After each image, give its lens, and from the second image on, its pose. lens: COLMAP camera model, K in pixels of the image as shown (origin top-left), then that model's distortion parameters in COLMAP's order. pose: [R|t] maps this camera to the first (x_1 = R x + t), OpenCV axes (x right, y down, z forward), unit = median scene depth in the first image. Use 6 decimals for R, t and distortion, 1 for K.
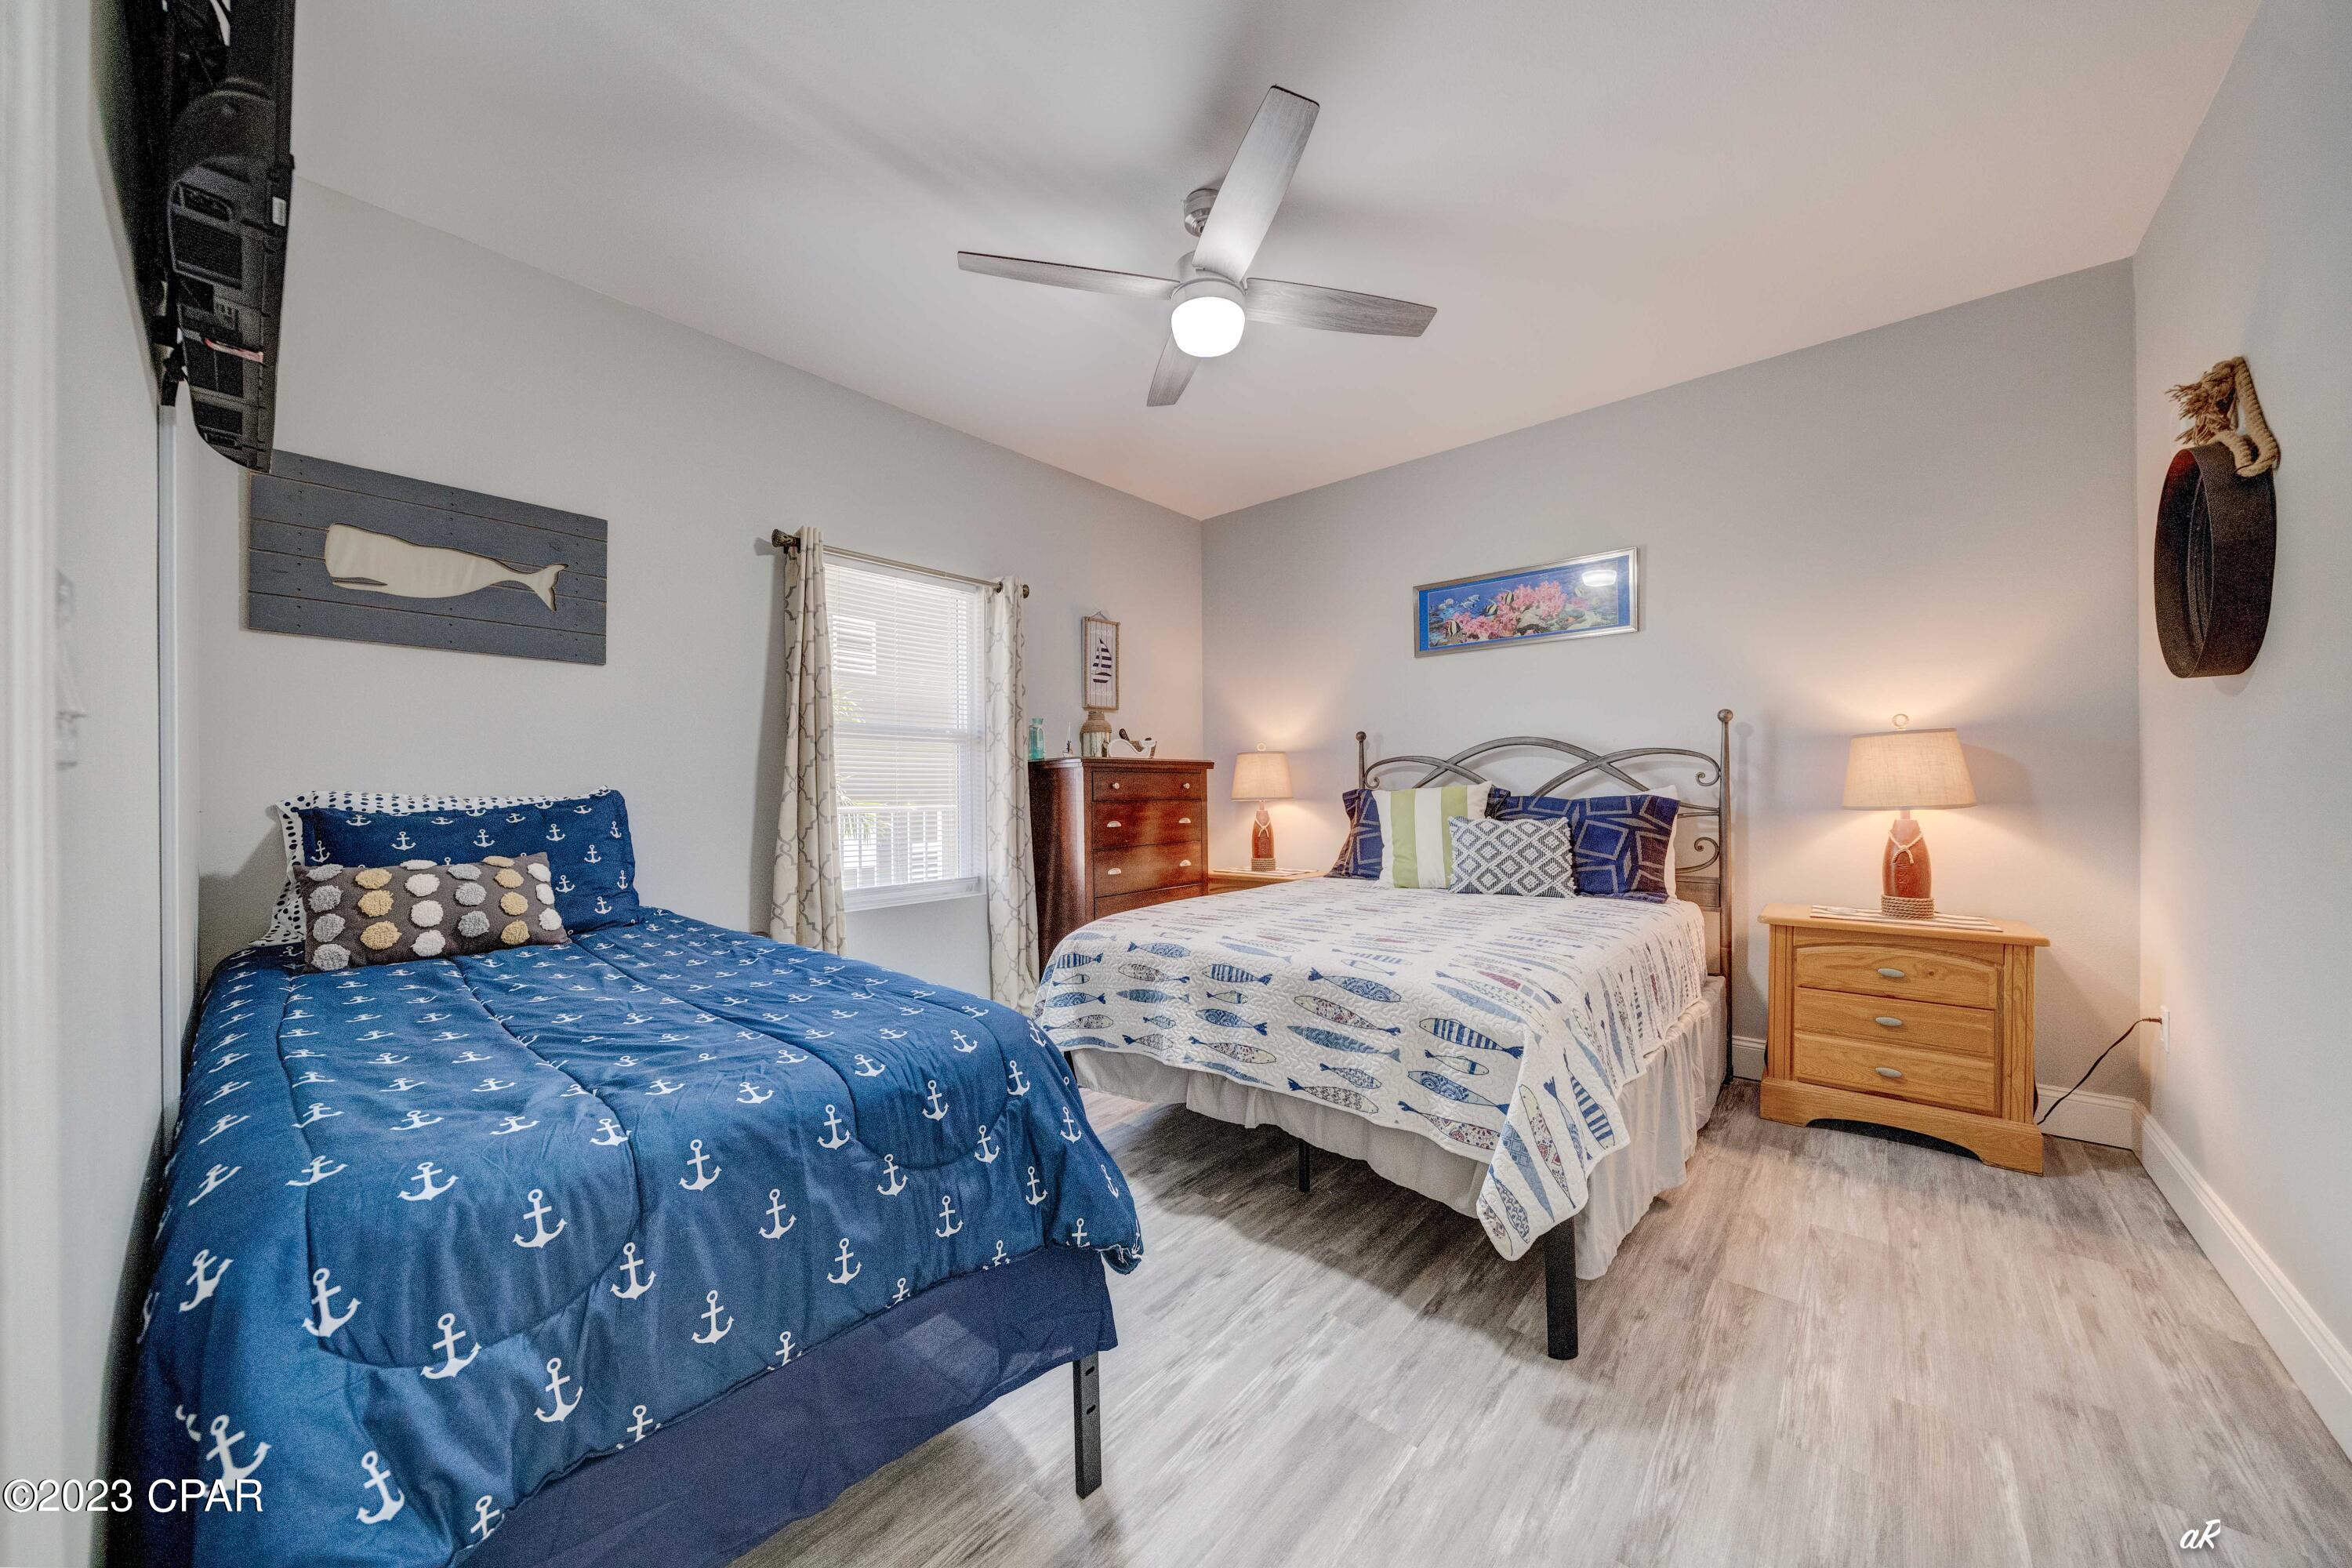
lens RADIAL K [[810.0, 0, 1166.9], [0, 810.0, 793.5], [0, 0, 1]] dist [-0.006887, 0.000428]
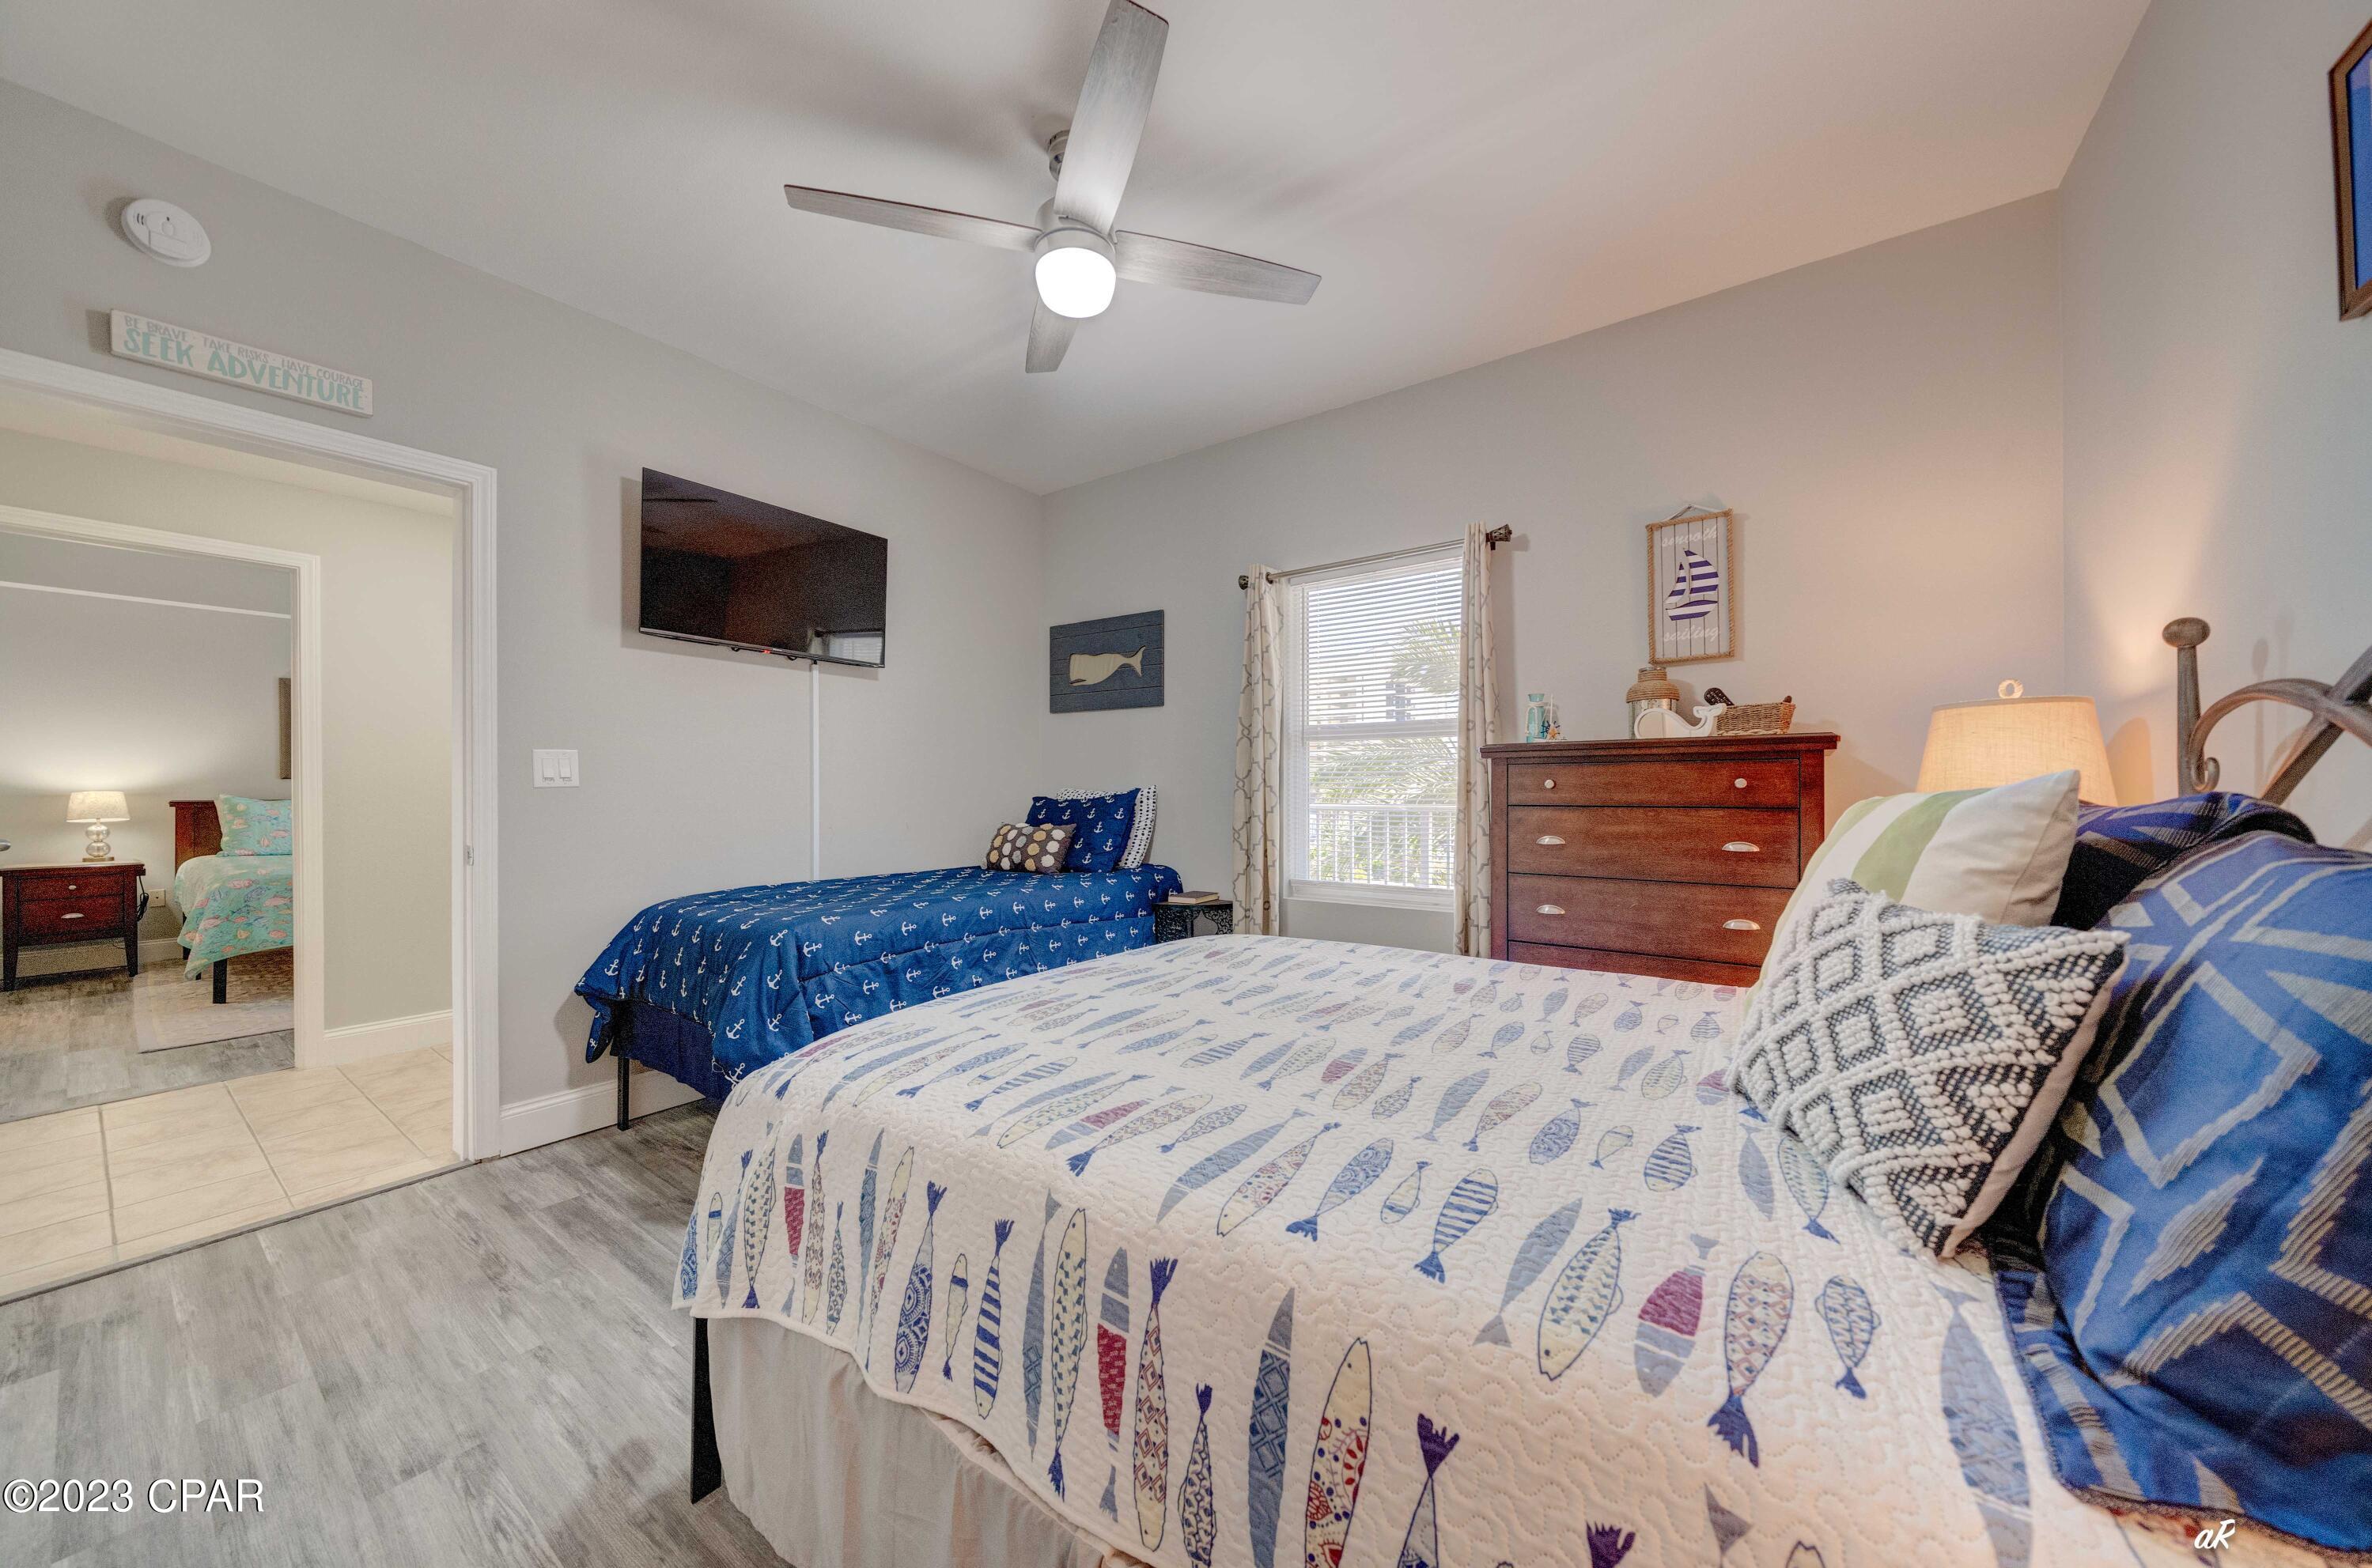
lens RADIAL K [[807.4, 0, 1181.5], [0, 807.4, 794.4], [0, 0, 1]] dist [0.000251, -0.000001]
pose [[0.089559, 0.011767, -0.995912, 0.820475], [-0.004048, 0.999926, 0.011451, -0.010105], [0.995973, 0.003006, 0.089600, 0.897029]]
